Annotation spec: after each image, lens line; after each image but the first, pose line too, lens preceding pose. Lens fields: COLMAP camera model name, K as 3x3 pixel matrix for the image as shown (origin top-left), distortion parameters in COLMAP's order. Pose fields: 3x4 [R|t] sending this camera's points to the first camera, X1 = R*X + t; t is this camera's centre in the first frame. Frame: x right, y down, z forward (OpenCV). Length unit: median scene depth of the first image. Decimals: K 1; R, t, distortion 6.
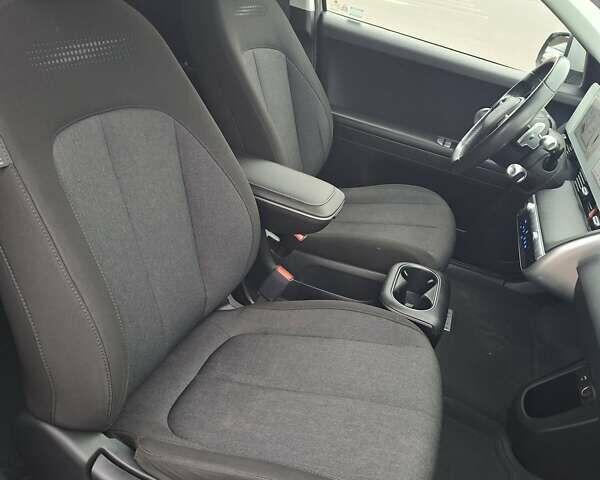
lens RADIAL K [[554.8, 0, 300.0], [0, 554.8, 240.0], [0, 0, 1]] dist [0.130807, -0.199725]
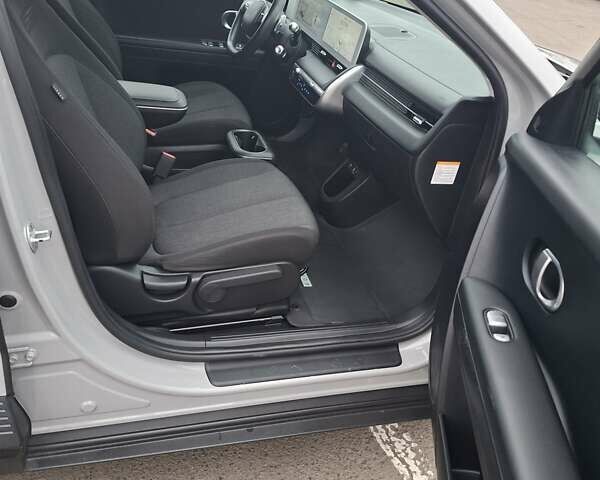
lens RADIAL K [[554.8, 0, 300.0], [0, 554.8, 240.0], [0, 0, 1]] dist [0.130807, -0.199725]
pose [[0.831242, -0.353186, 0.429298, -0.430556], [0.285207, 0.933808, 0.216008, 0.047552], [-0.477173, -0.057116, 0.876951, -0.417144]]
